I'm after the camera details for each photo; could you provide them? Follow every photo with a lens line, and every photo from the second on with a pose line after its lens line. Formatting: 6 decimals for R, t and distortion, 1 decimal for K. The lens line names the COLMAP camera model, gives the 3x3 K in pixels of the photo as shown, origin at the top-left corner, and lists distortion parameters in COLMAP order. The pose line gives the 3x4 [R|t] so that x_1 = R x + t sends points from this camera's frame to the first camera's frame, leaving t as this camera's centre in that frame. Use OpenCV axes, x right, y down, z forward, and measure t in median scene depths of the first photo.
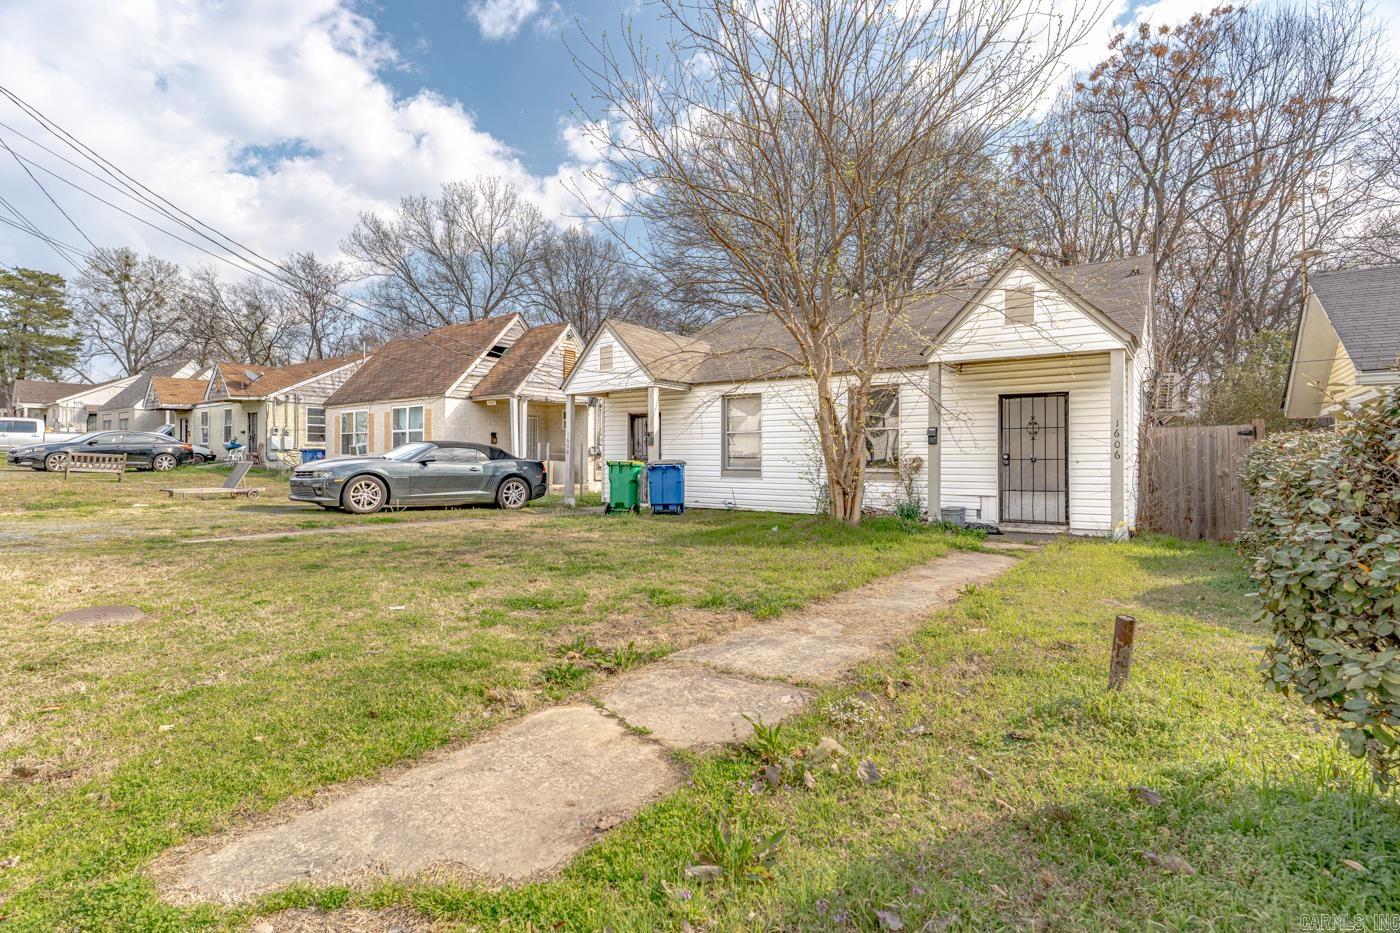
lens RADIAL K [[675.1, 0, 697.4], [0, 675.1, 448.6], [0, 0, 1]] dist [0.000095, 0.000077]
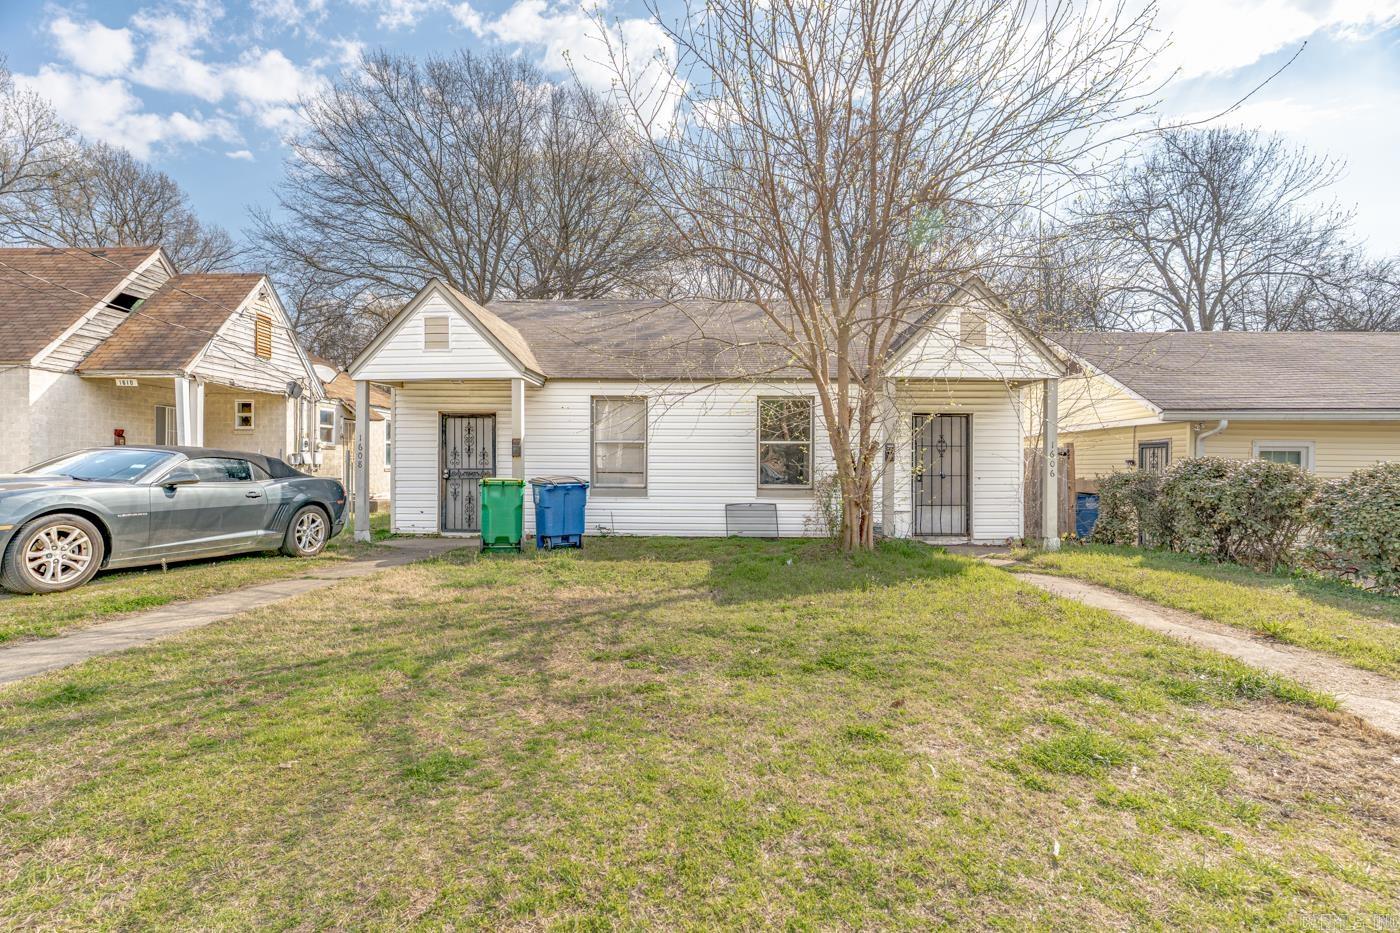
lens RADIAL K [[663.1, 0, 700.0], [0, 663.1, 466.5], [0, 0, 1]] dist [0.000367, 0.000547]
pose [[0.825453, 0.001892, 0.564467, -0.339272], [-0.011619, 0.999839, 0.013639, -0.006907], [-0.564351, -0.017817, 0.825343, 0.296663]]
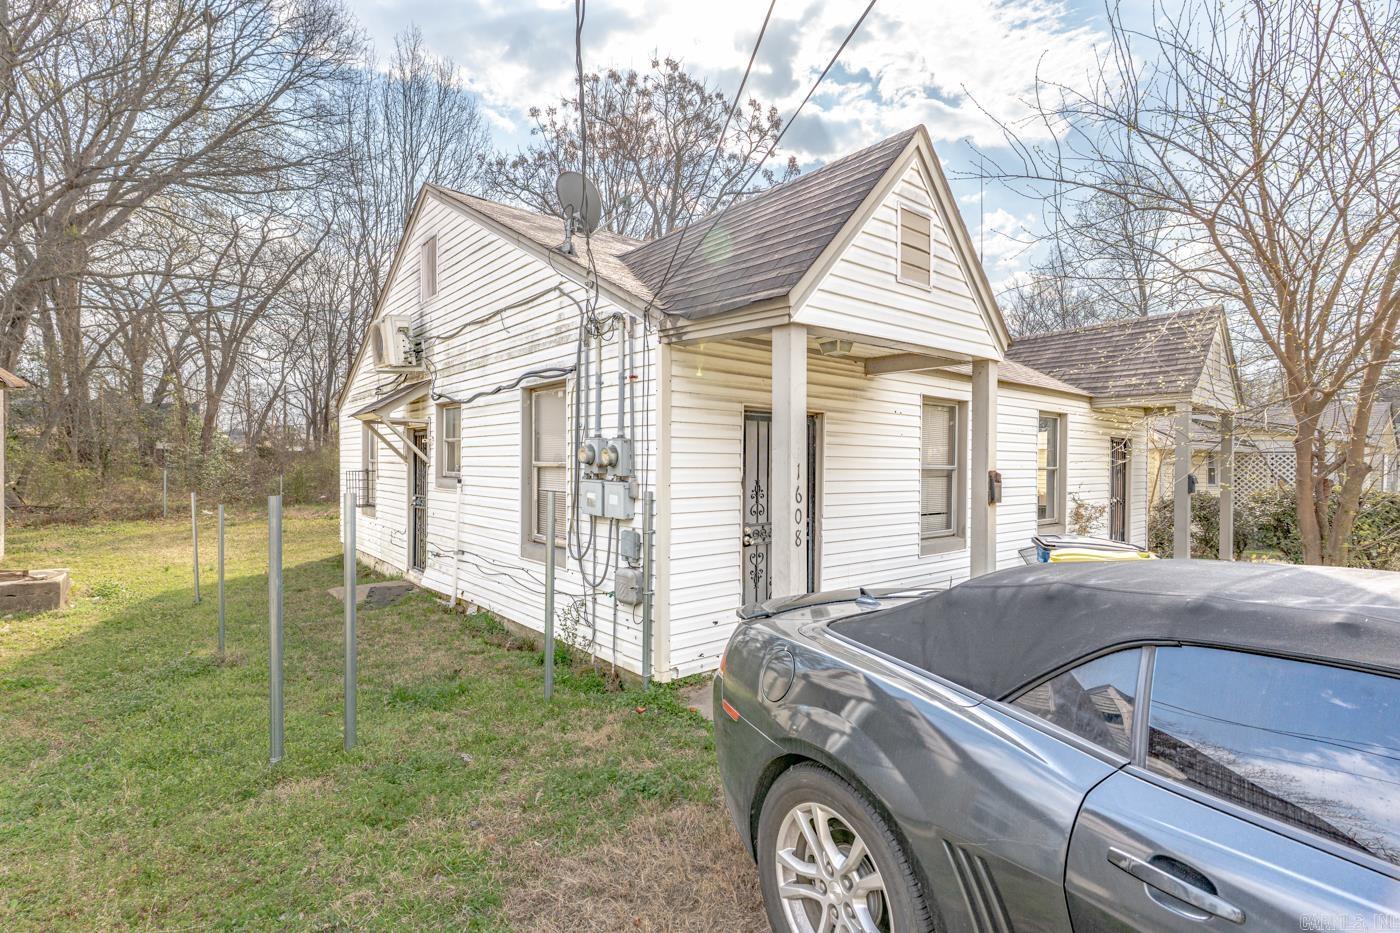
lens RADIAL K [[679.2, 0, 724.7], [0, 679.2, 472.4], [0, 0, 1]] dist [-0.001978, -0.000965]
pose [[0.230781, -0.014271, 0.972901, -0.547948], [-0.023882, 0.999508, 0.020326, -0.030930], [-0.972713, -0.027926, 0.230326, 1.142990]]
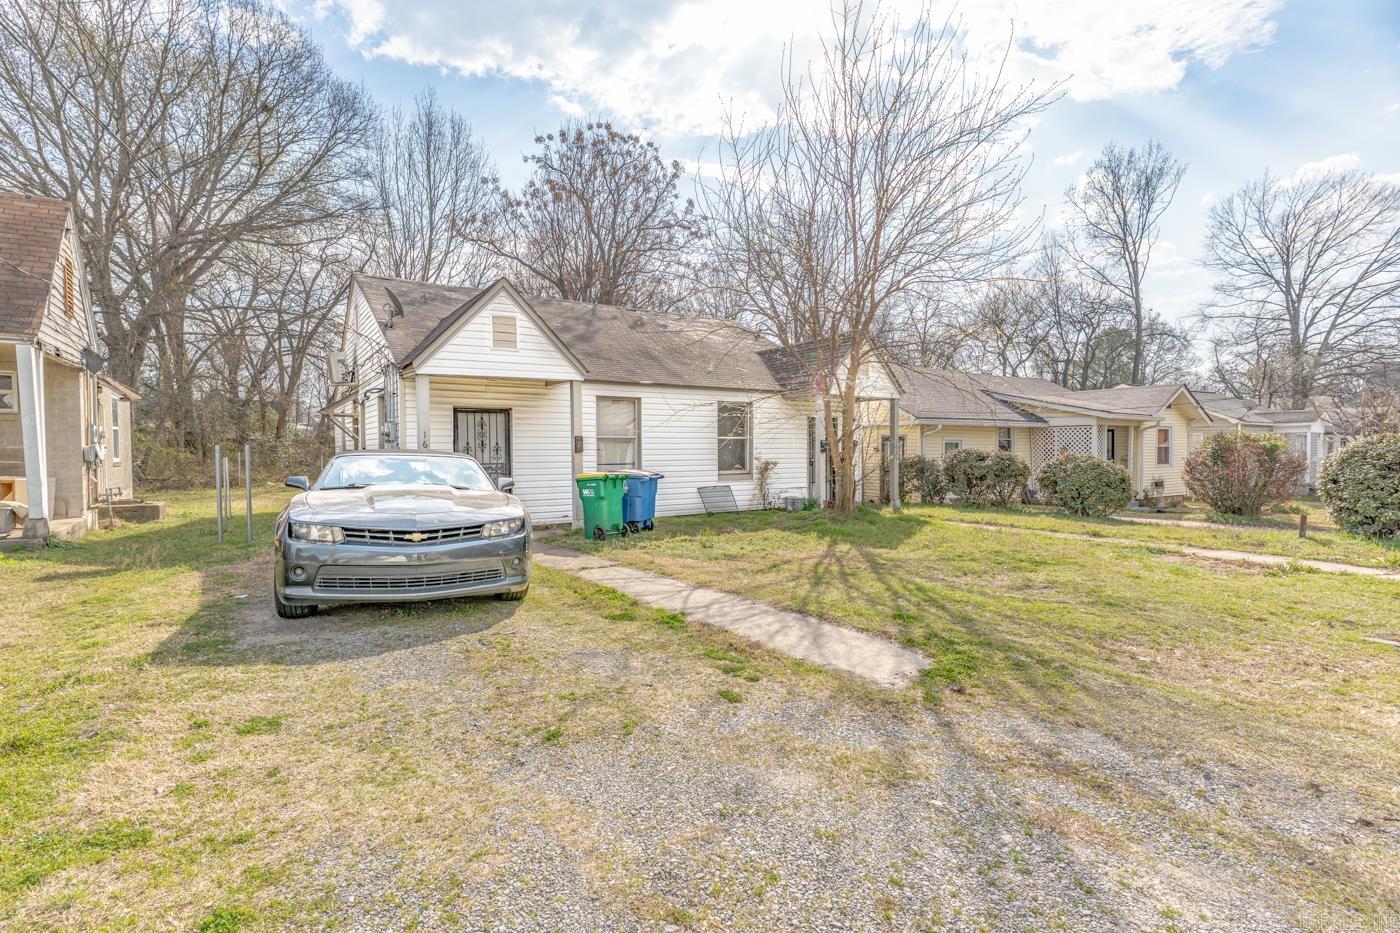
lens RADIAL K [[663.1, 0, 700.0], [0, 663.1, 466.5], [0, 0, 1]] dist [0.000367, 0.000547]
pose [[0.336964, -0.032113, 0.940970, -0.837097], [-0.010581, 0.999226, 0.037891, -0.021431], [-0.941458, -0.022724, 0.336364, 0.630903]]
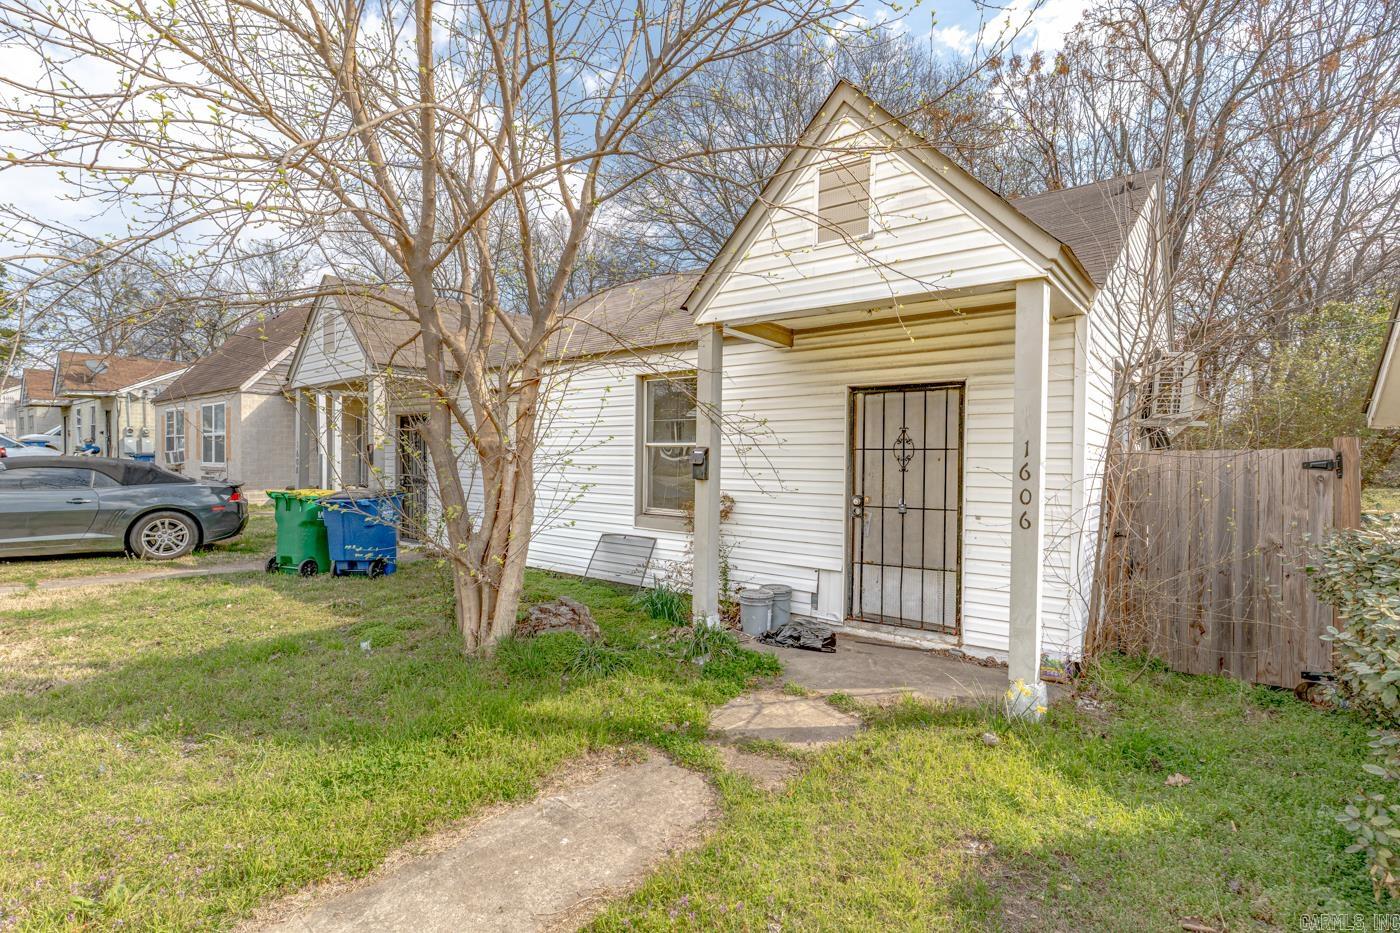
lens RADIAL K [[663.1, 0, 700.0], [0, 663.1, 466.5], [0, 0, 1]] dist [0.000367, 0.000547]
pose [[0.999033, 0.008940, -0.043038, 0.300886], [-0.007676, 0.999537, 0.029438, -0.026198], [0.043281, -0.029079, 0.998640, 0.392191]]
